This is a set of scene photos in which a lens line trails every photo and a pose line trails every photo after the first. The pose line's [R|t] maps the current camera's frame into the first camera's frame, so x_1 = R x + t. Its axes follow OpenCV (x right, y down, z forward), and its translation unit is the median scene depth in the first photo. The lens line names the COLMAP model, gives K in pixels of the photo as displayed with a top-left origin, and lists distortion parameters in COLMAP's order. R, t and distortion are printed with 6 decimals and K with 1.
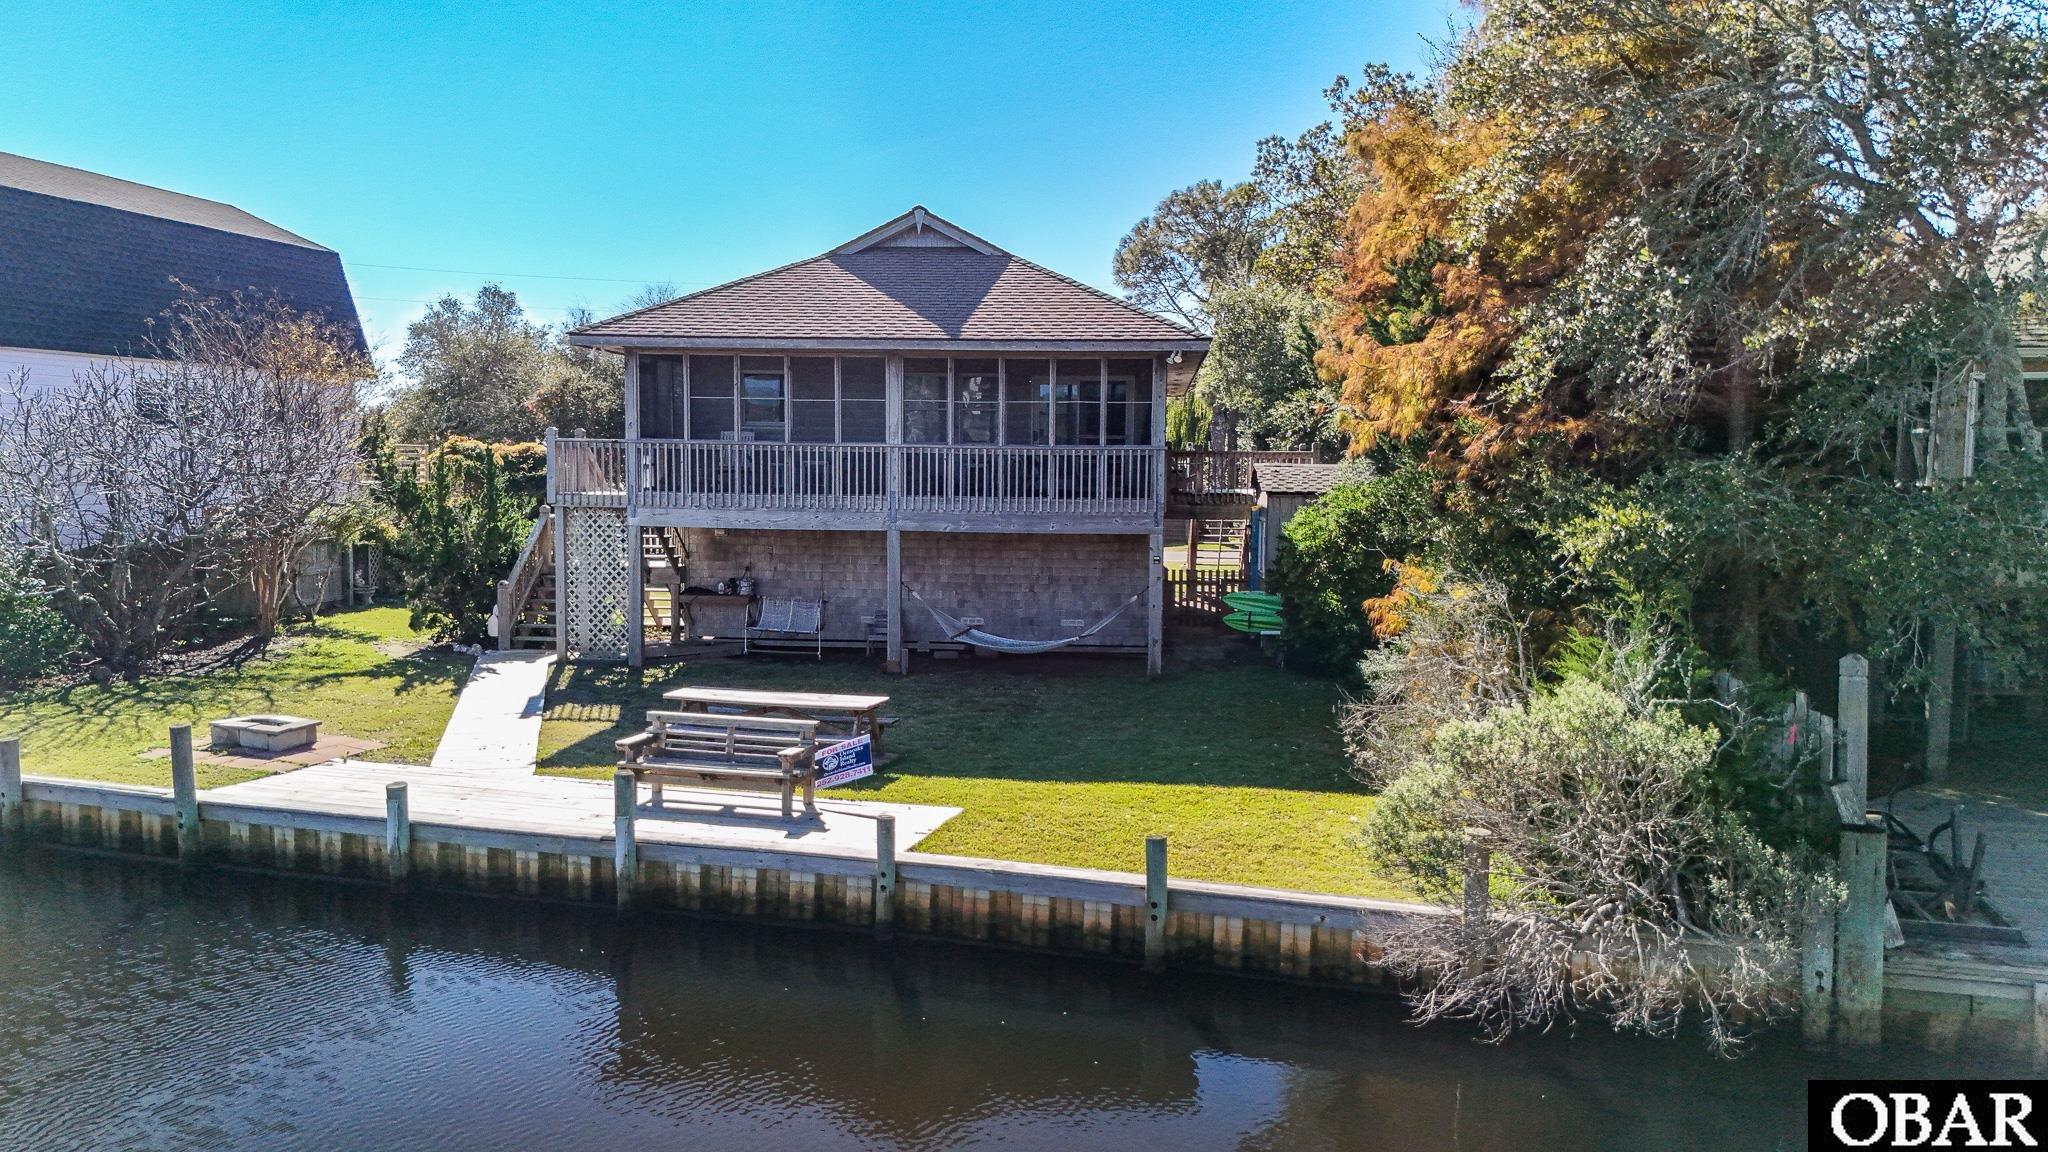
lens RADIAL K [[1495.8, 0, 1024.0], [0, 1495.8, 576.0], [0, 0, 1]] dist [0.085001, -0.096420]
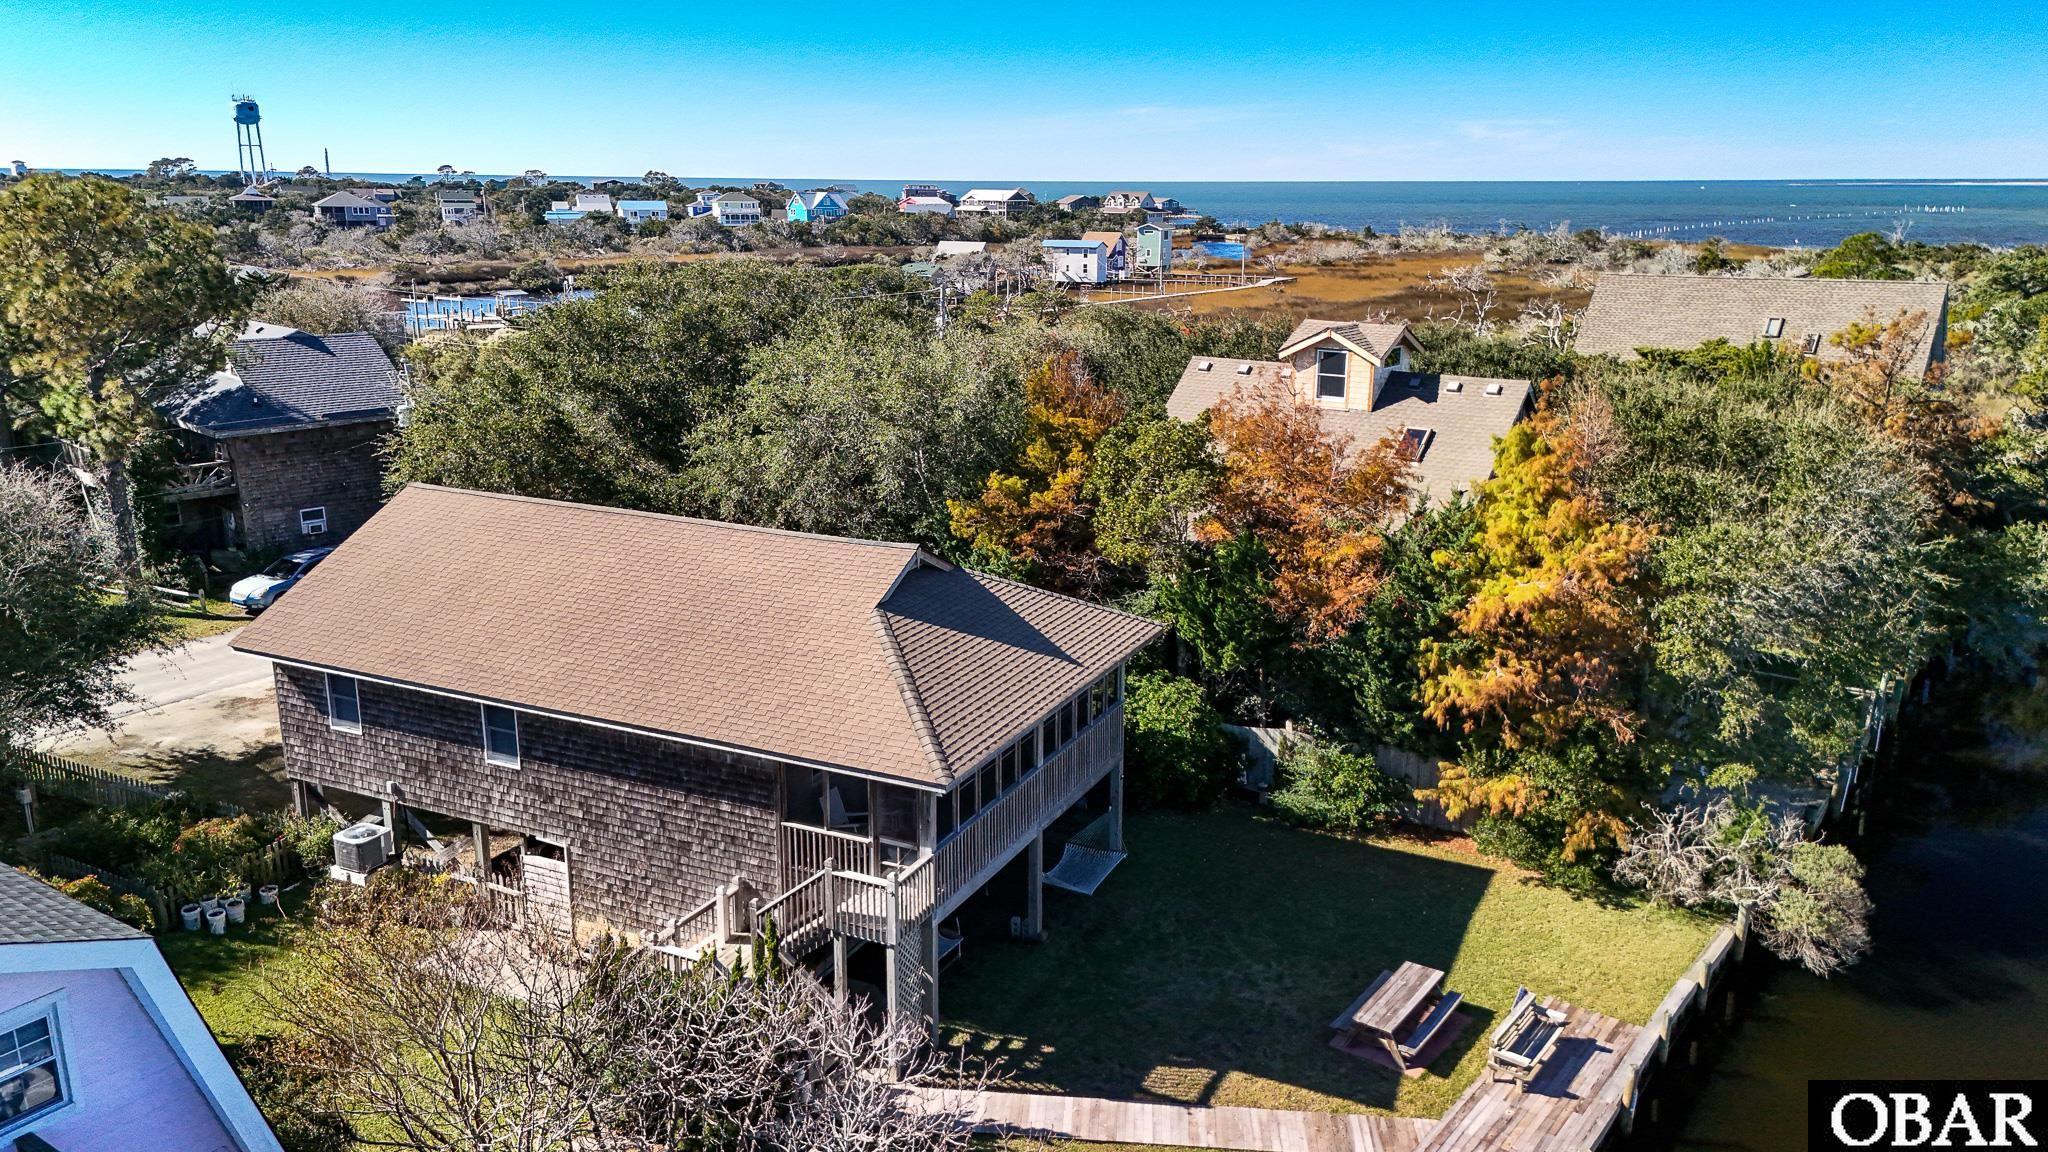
lens RADIAL K [[1495.8, 0, 1024.0], [0, 1495.8, 576.0], [0, 0, 1]] dist [0.085001, -0.096420]
pose [[0.358764, -0.250551, 0.899173, -1.150612], [0.070045, 0.967812, 0.241730, -0.534619], [-0.930797, -0.023742, 0.364766, 0.574086]]
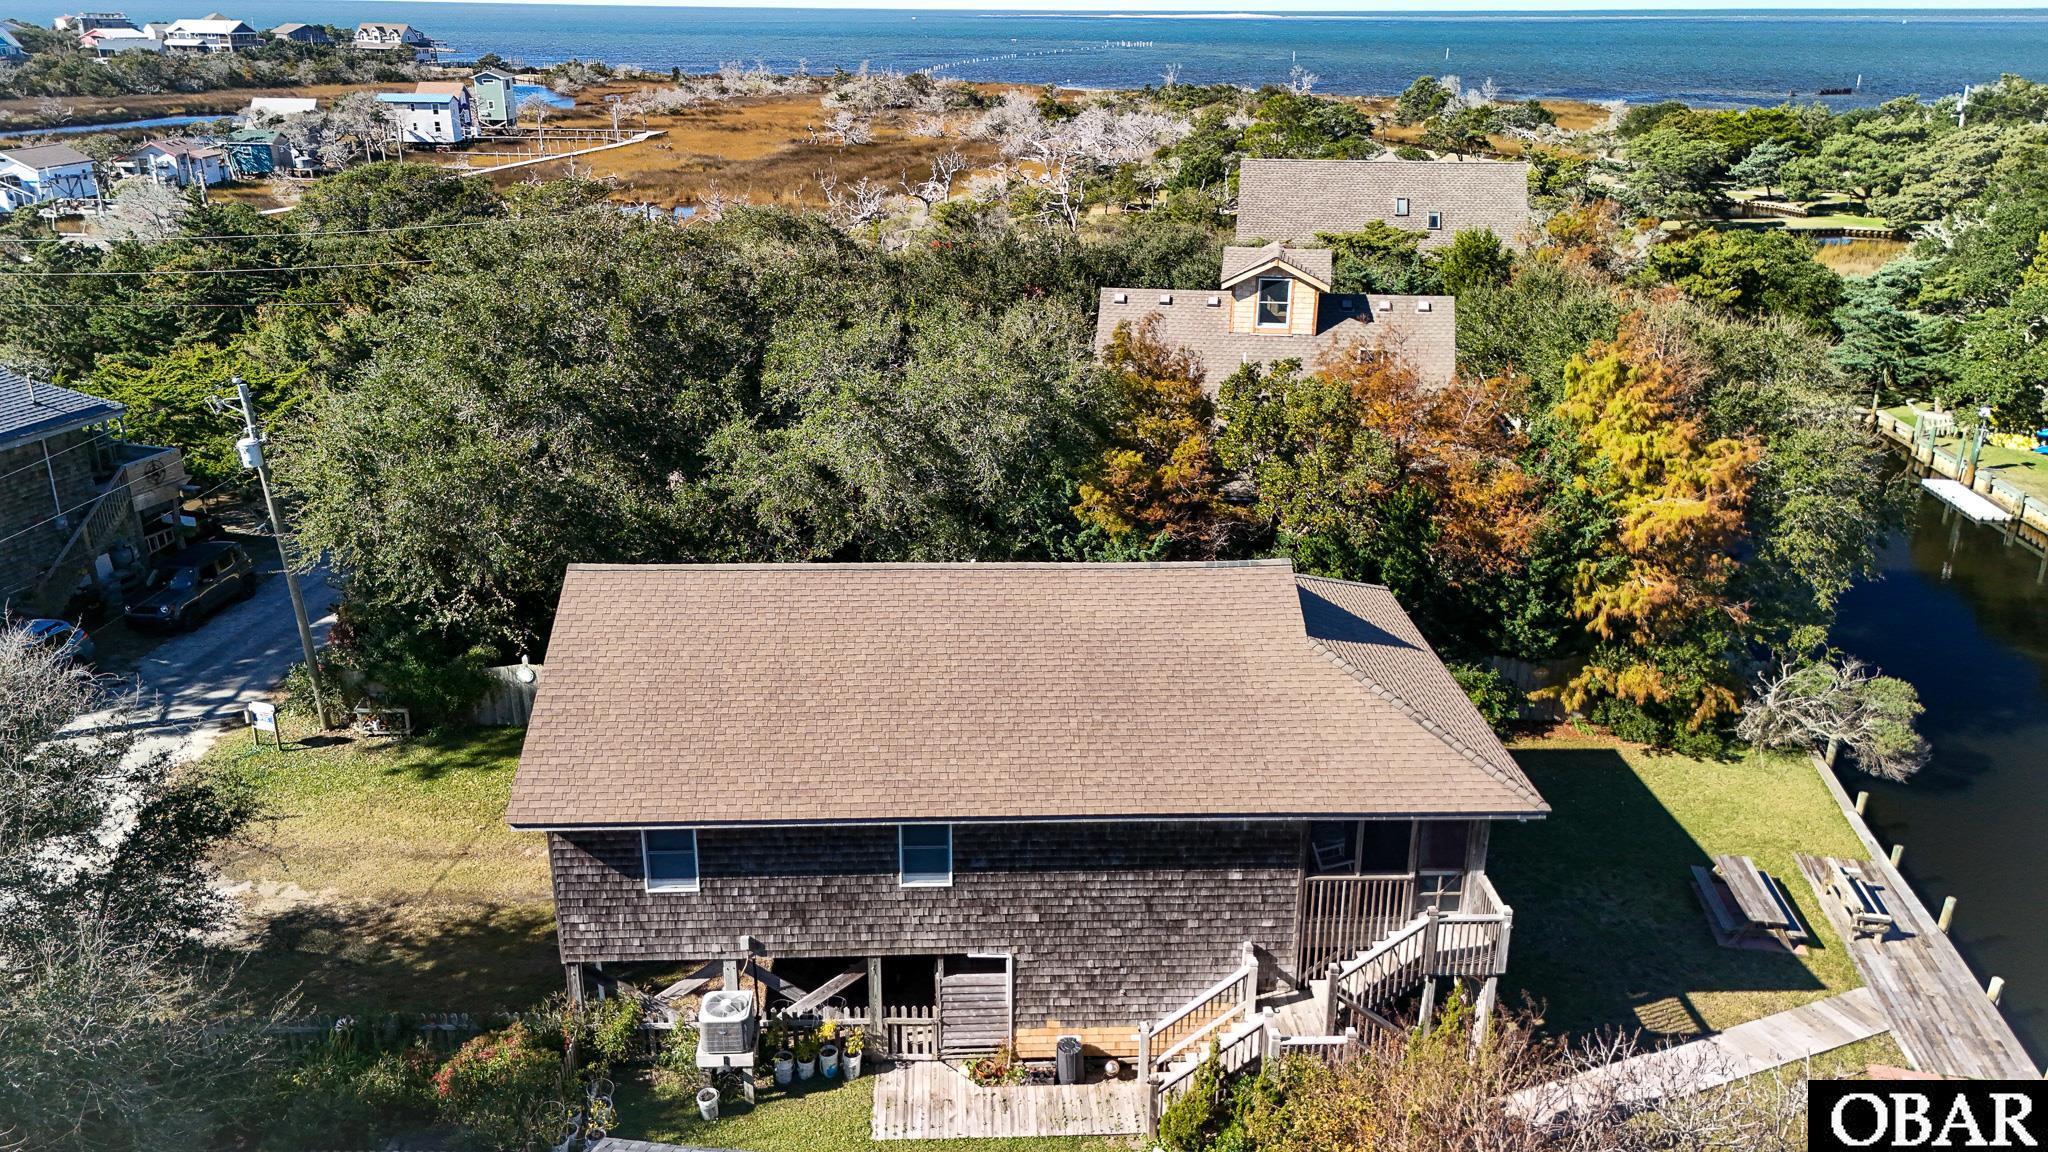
lens RADIAL K [[1485.2, 0, 1024.0], [0, 1485.2, 576.0], [0, 0, 1]] dist [0.097340, -0.094119]
pose [[-0.120692, -0.365156, 0.923090, -1.137013], [0.065510, 0.924930, 0.374450, -0.709935], [-0.990526, 0.105664, -0.087710, 1.411046]]
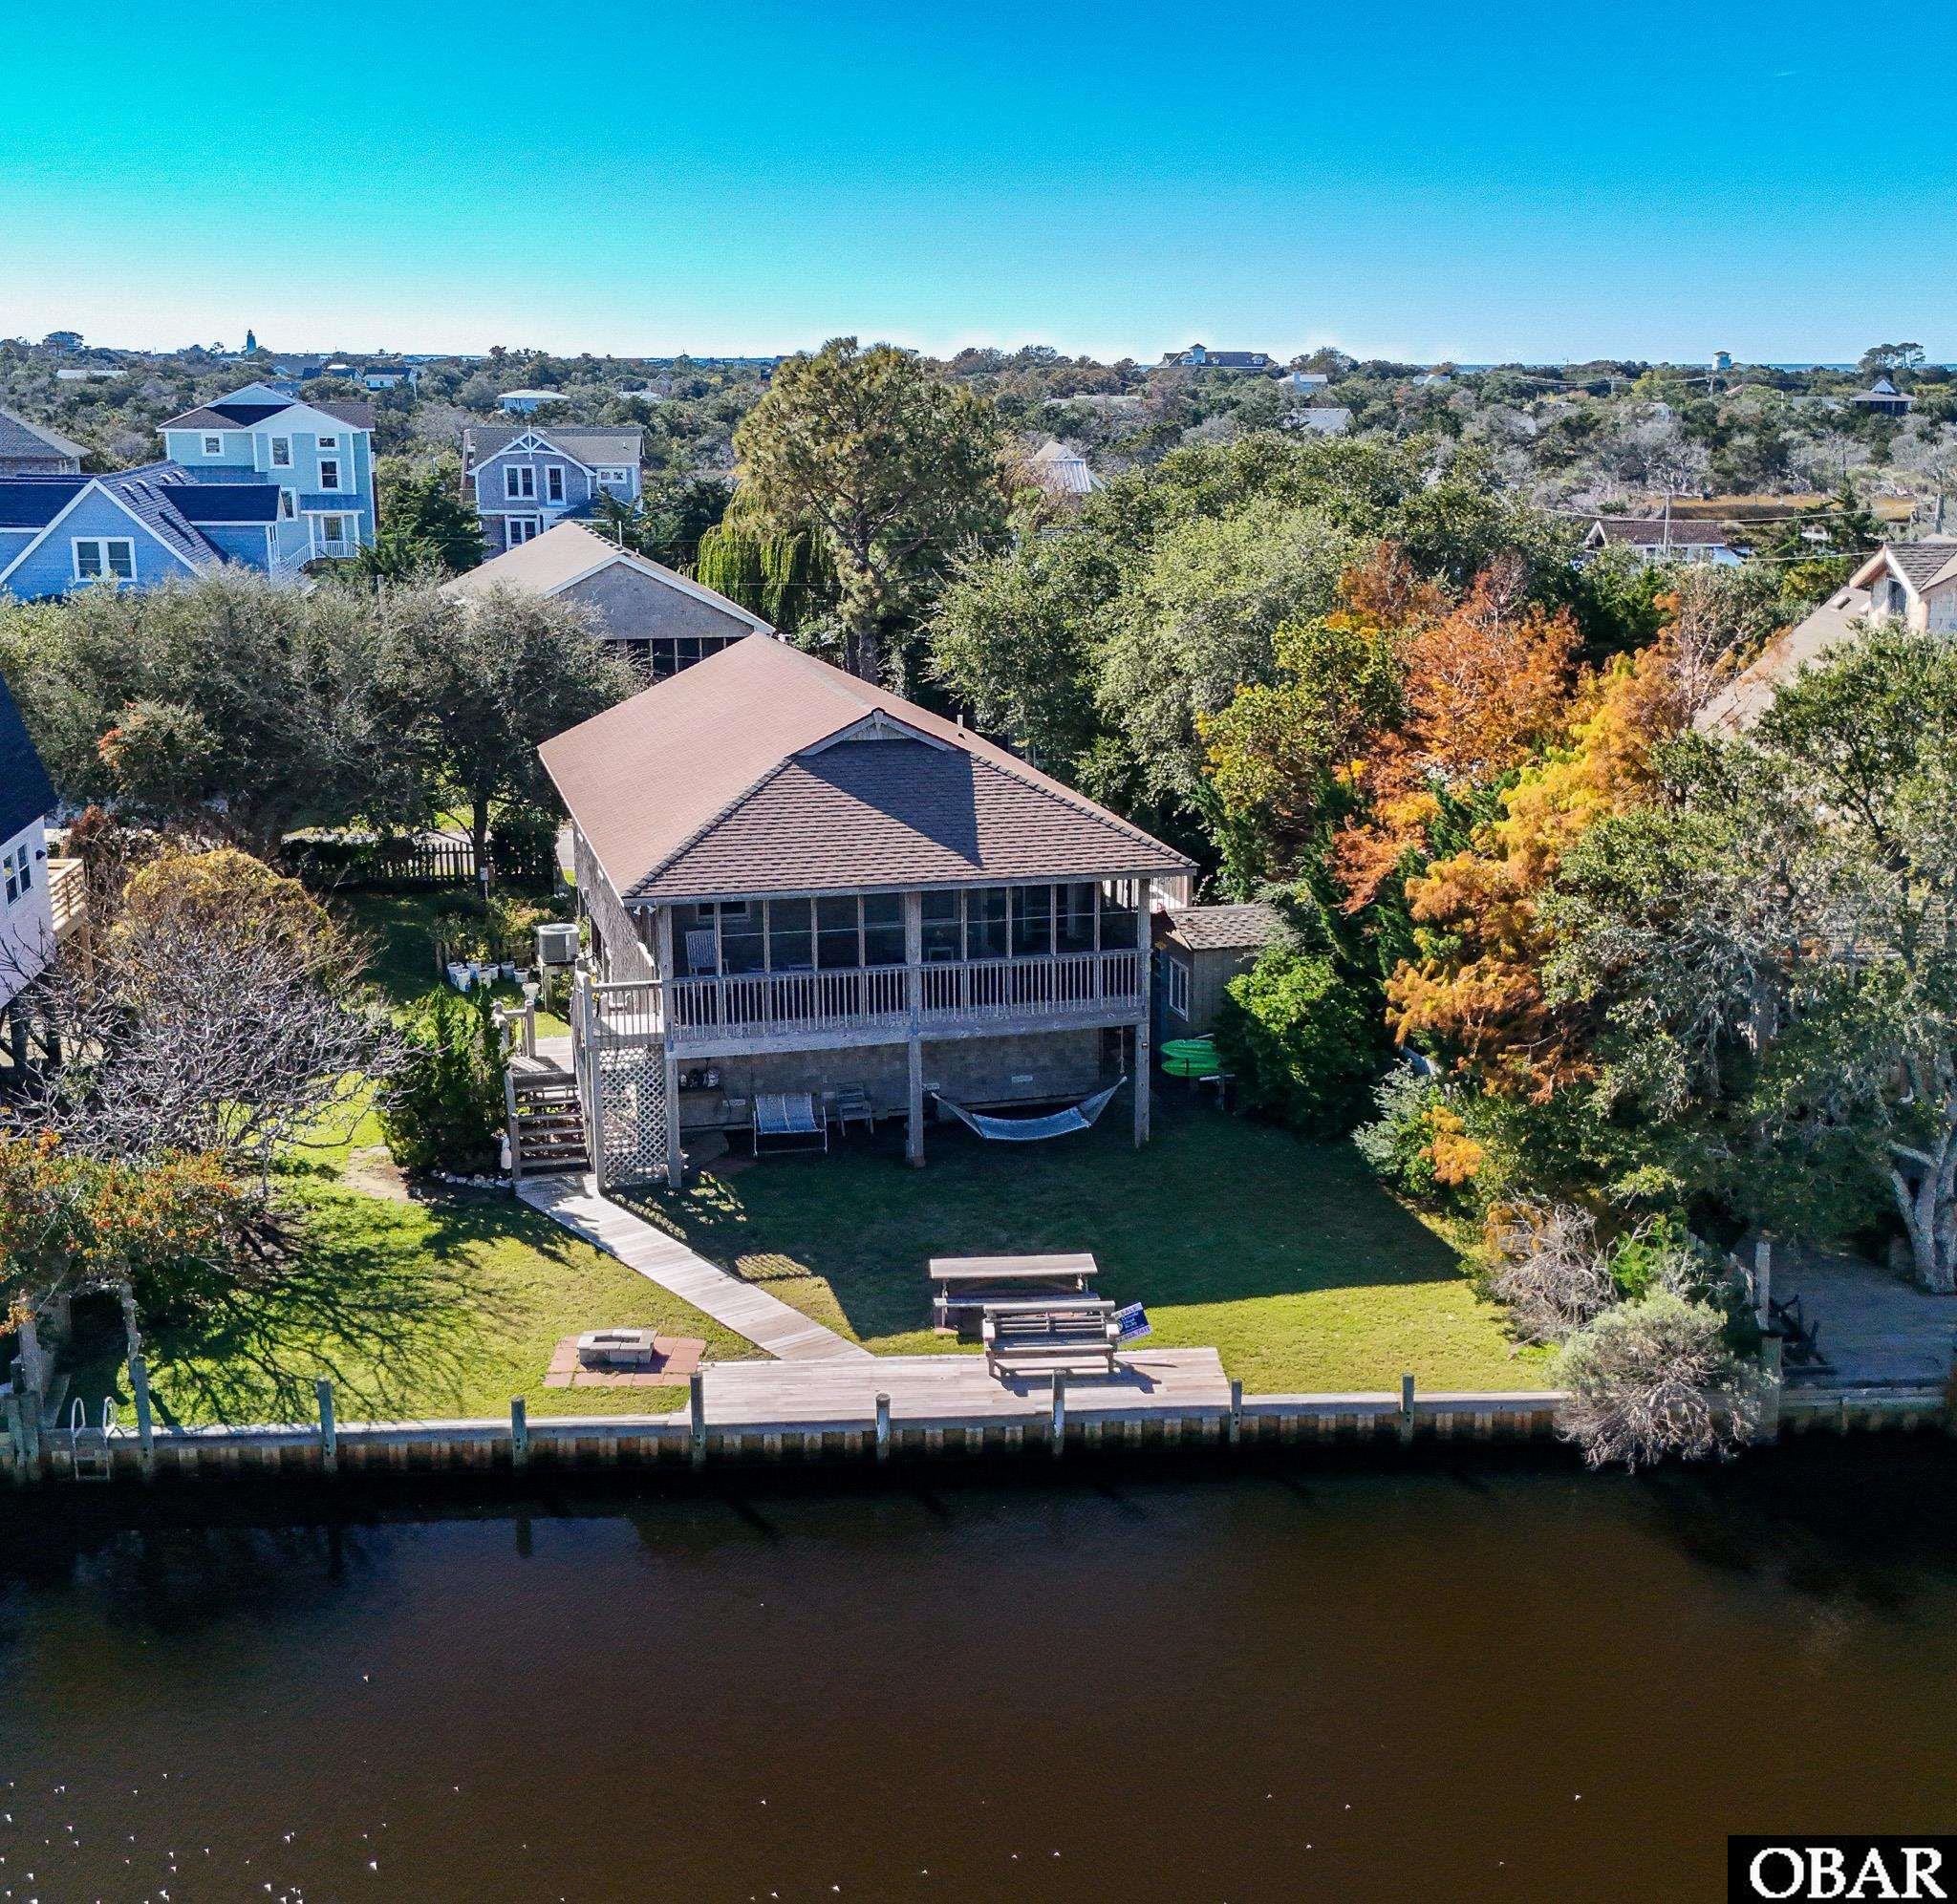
lens RADIAL K [[2458.3, 0, 1090.0], [0, 2458.3, 950.5], [0, 0, 1]] dist [0.192482, -0.530556]
pose [[0.931178, -0.094345, 0.352145, -0.600271], [0.036862, 0.985349, 0.166517, -0.393468], [-0.362696, -0.142076, 0.921014, -0.699511]]
